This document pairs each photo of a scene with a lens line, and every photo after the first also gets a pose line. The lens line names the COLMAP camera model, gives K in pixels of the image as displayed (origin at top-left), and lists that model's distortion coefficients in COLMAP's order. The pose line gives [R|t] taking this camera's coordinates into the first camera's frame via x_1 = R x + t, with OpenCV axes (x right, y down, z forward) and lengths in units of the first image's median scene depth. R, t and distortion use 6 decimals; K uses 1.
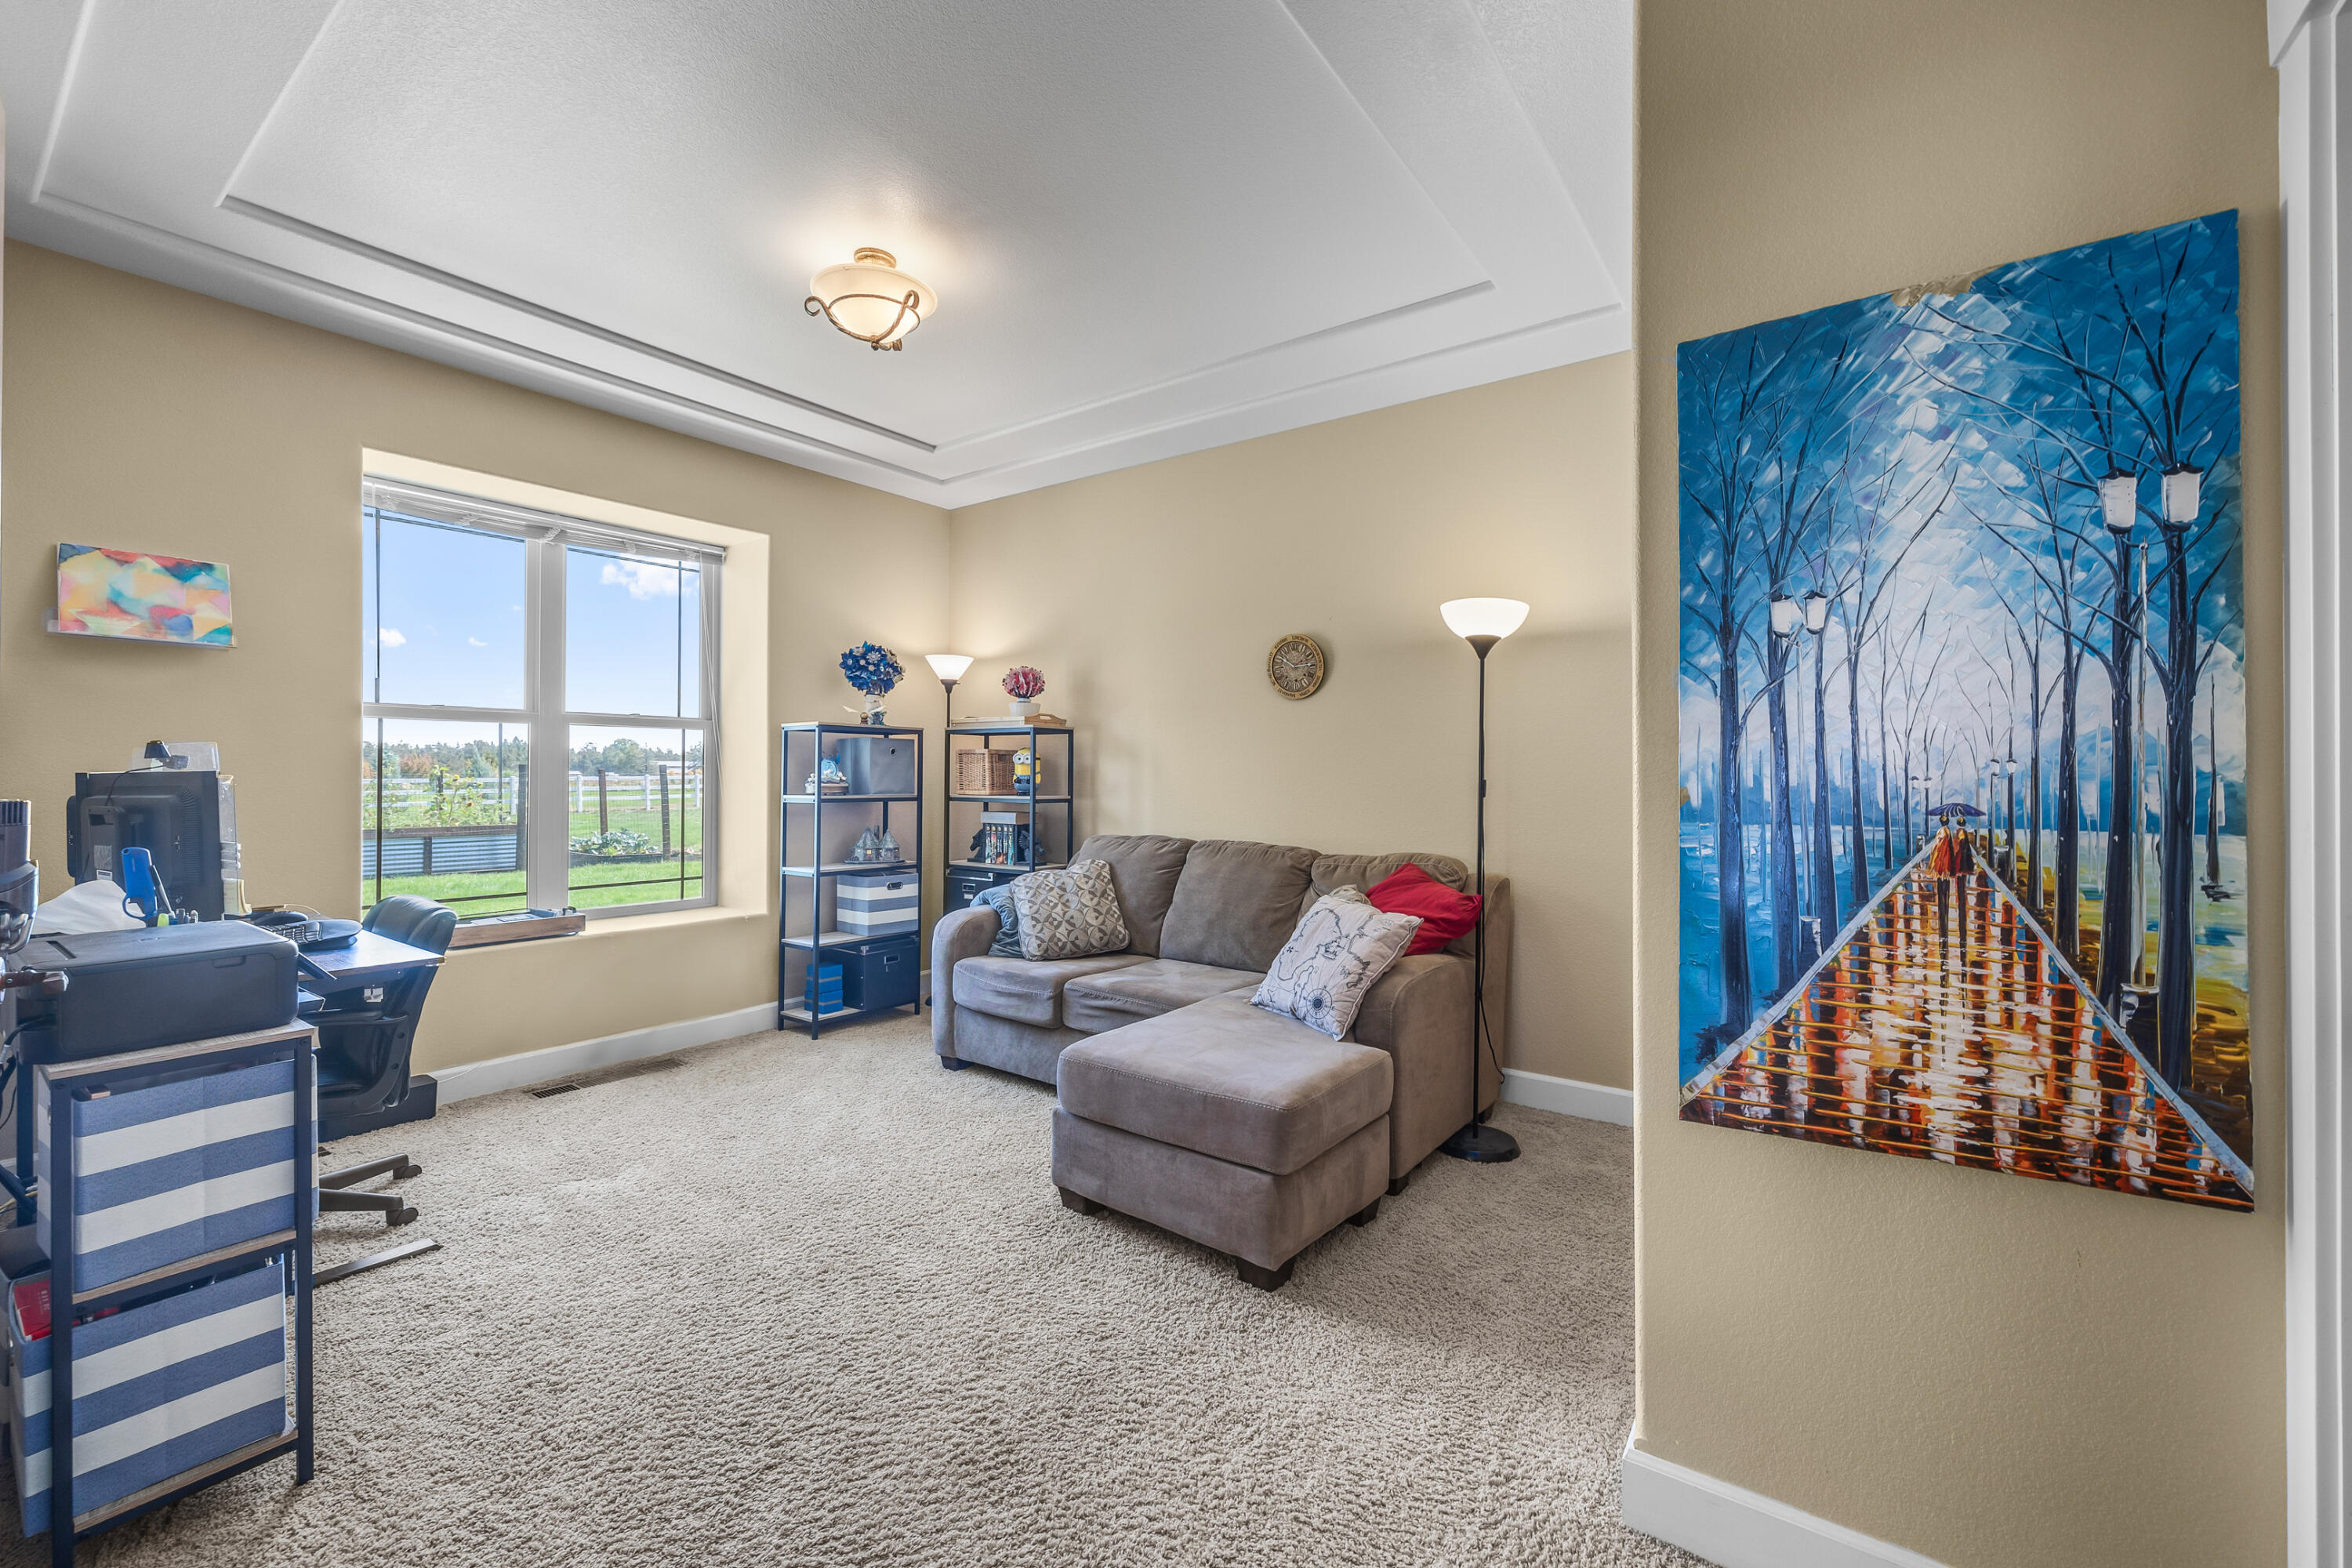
lens RADIAL K [[958.4, 0, 1167.1], [0, 958.4, 768.7], [0, 0, 1]] dist [-0.001093, 0.000039]
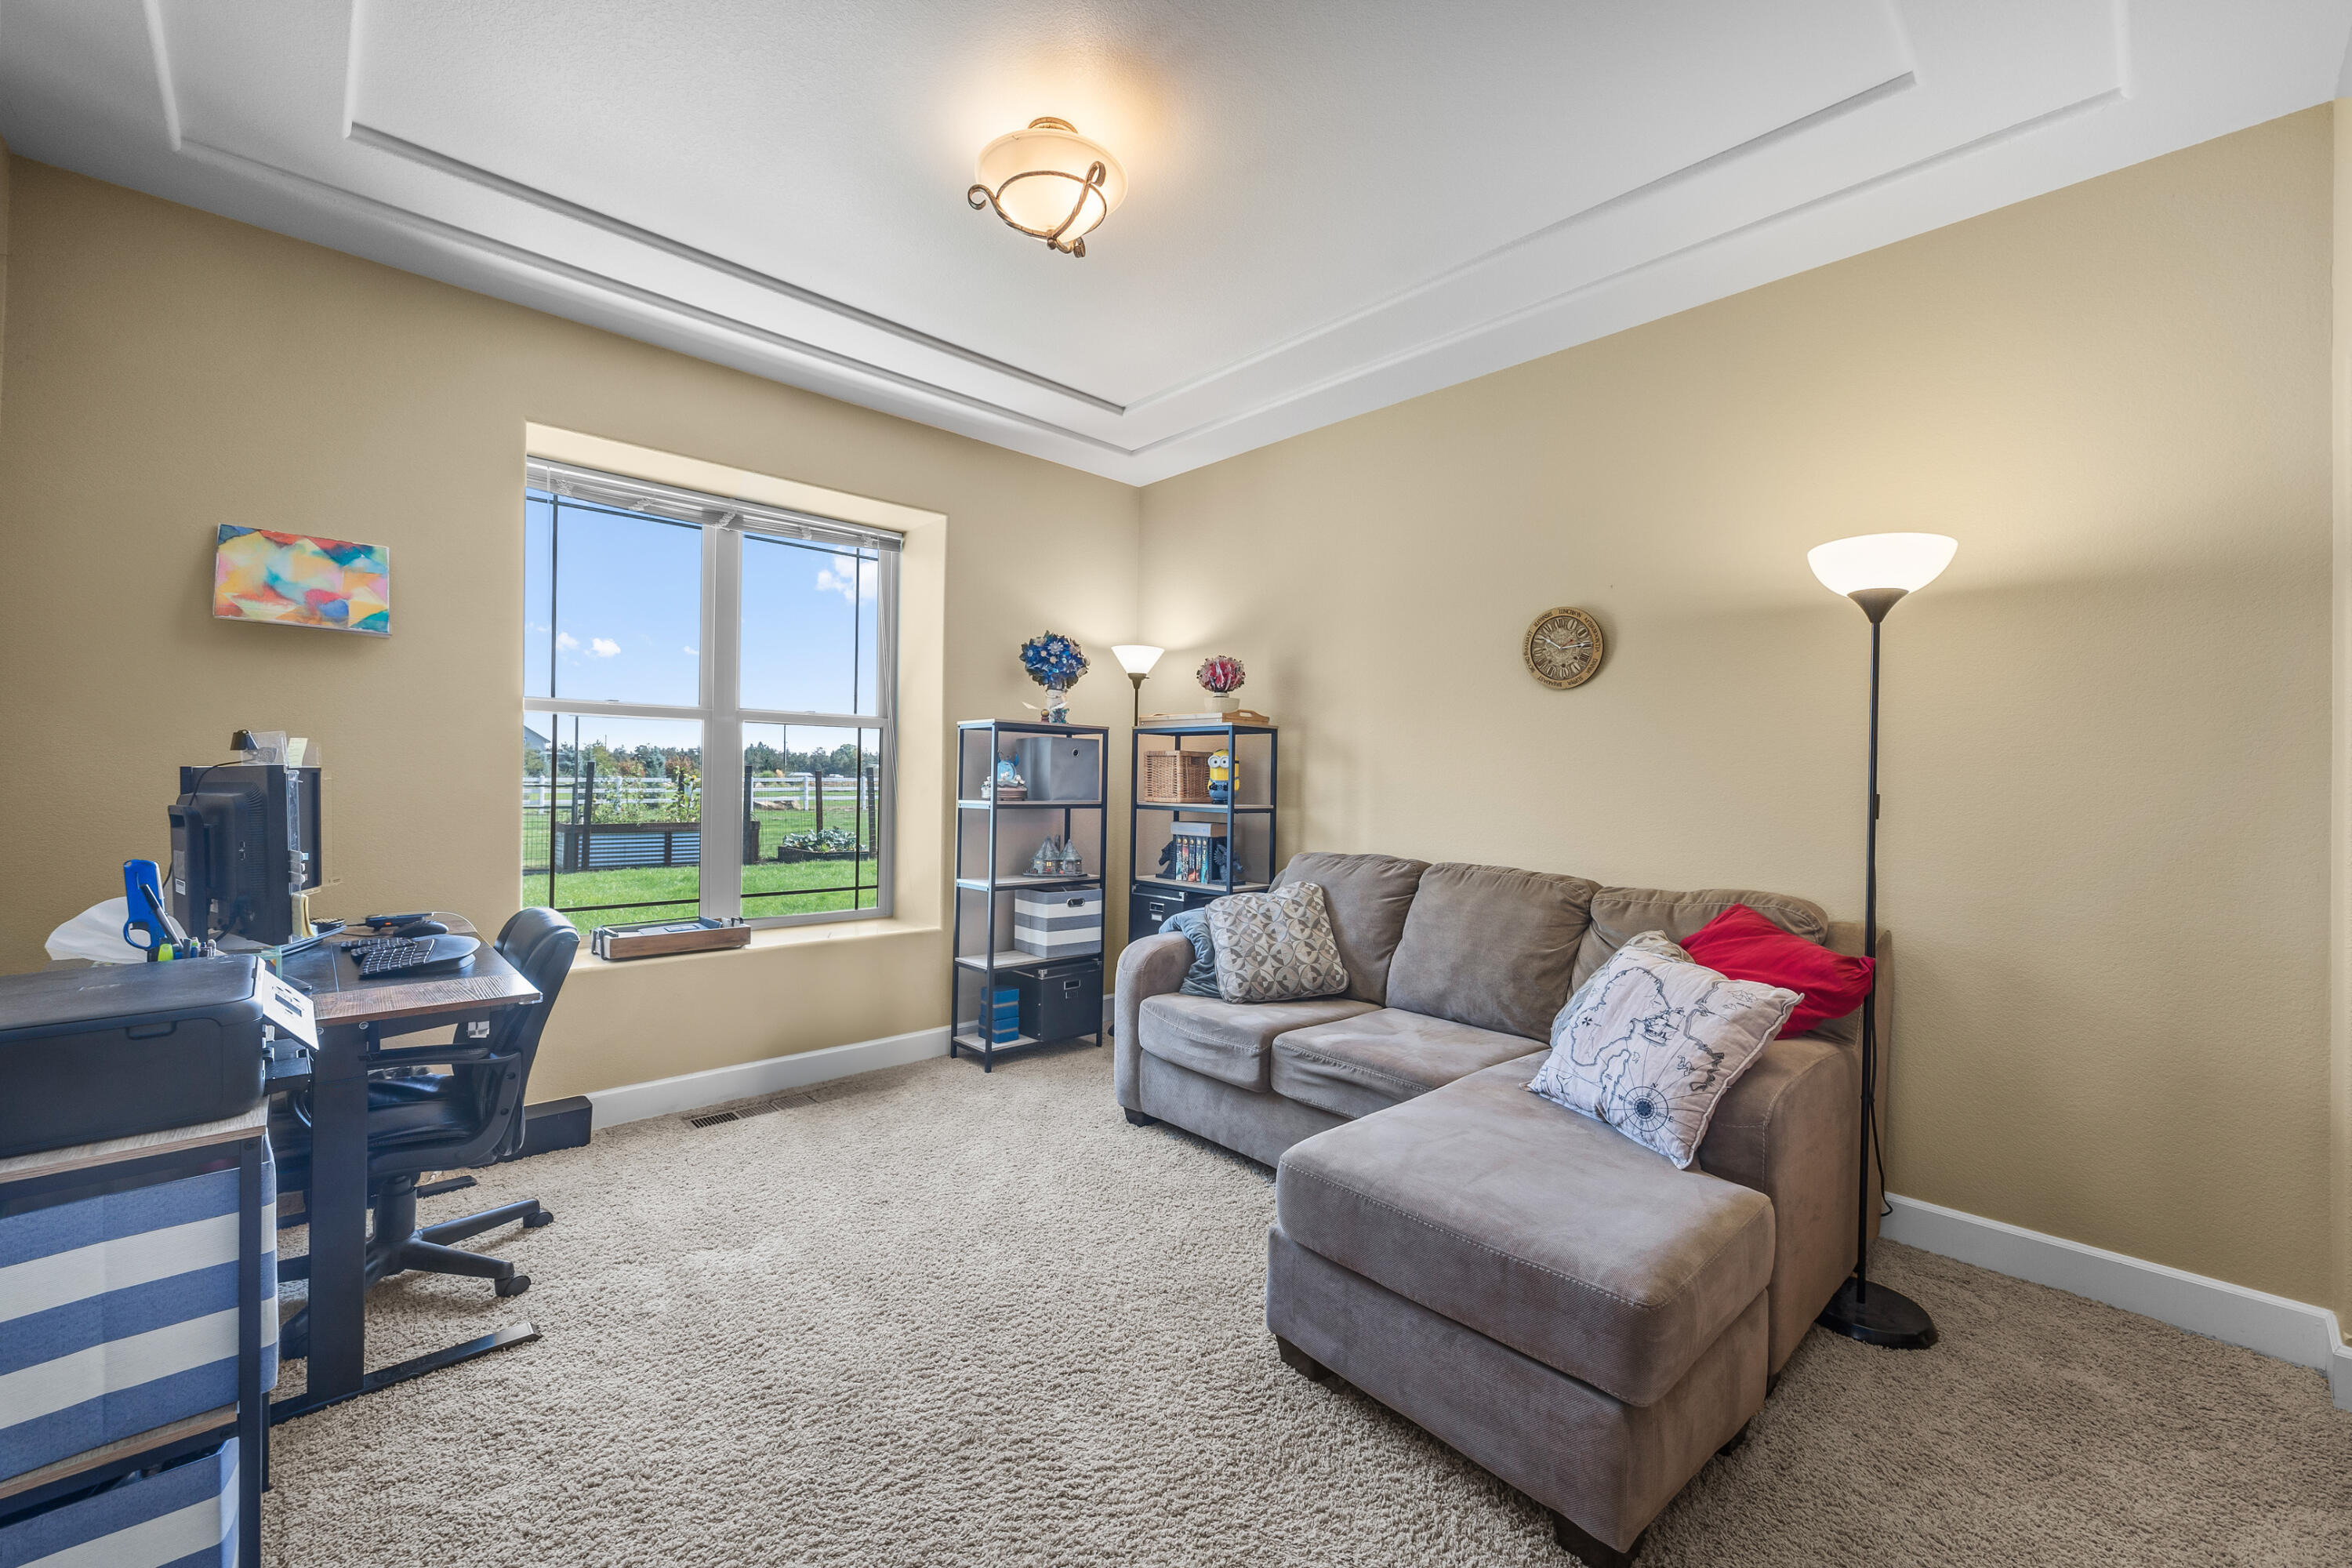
lens RADIAL K [[949.4, 0, 1176.0], [0, 949.4, 784.0], [0, 0, 1]] dist [-0.000176, -0.000047]
pose [[0.983614, 0.011292, -0.179936, -0.046171], [-0.009572, 0.999900, 0.010428, 0.001519], [0.180035, -0.008535, 0.983623, 0.197389]]
